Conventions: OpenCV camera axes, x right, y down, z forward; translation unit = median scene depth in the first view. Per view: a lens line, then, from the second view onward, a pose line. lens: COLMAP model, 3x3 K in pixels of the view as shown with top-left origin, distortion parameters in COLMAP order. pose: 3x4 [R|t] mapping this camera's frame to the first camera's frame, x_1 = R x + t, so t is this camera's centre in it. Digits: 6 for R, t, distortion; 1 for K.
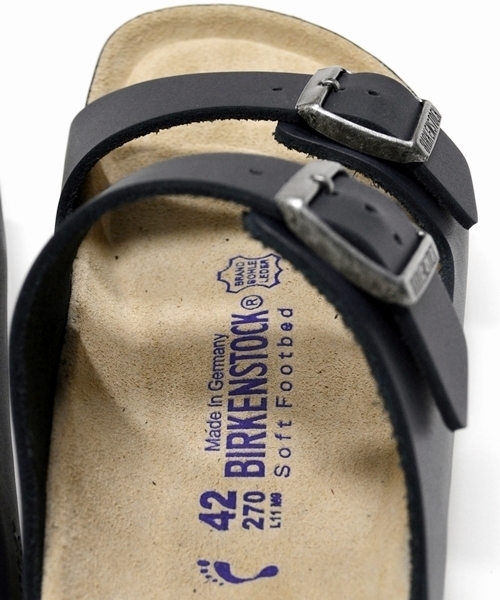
lens RADIAL K [[1563.5, 0, 251.7], [0, 1563.5, 300.4], [0, 0, 1]] dist [0.156374, 0.000000]
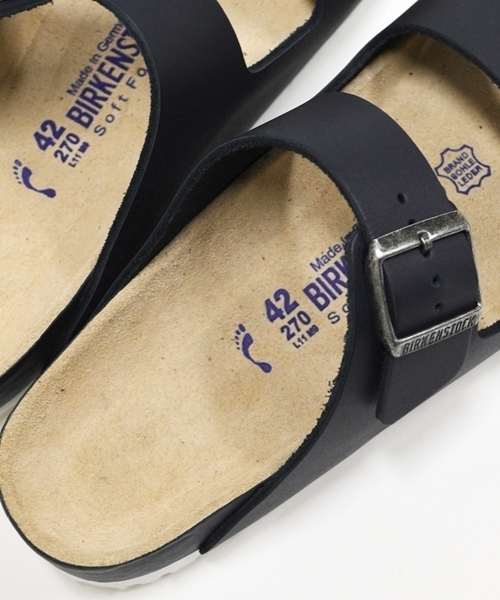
lens RADIAL K [[1563.5, 0, 249.5], [0, 1563.5, 299.0], [0, 0, 1]] dist [0.156374, 0.000000]
pose [[0.693218, 0.713626, -0.100927, 0.095801], [-0.601911, 0.650256, 0.463542, -0.498645], [0.396424, -0.260587, 0.880308, -0.245886]]
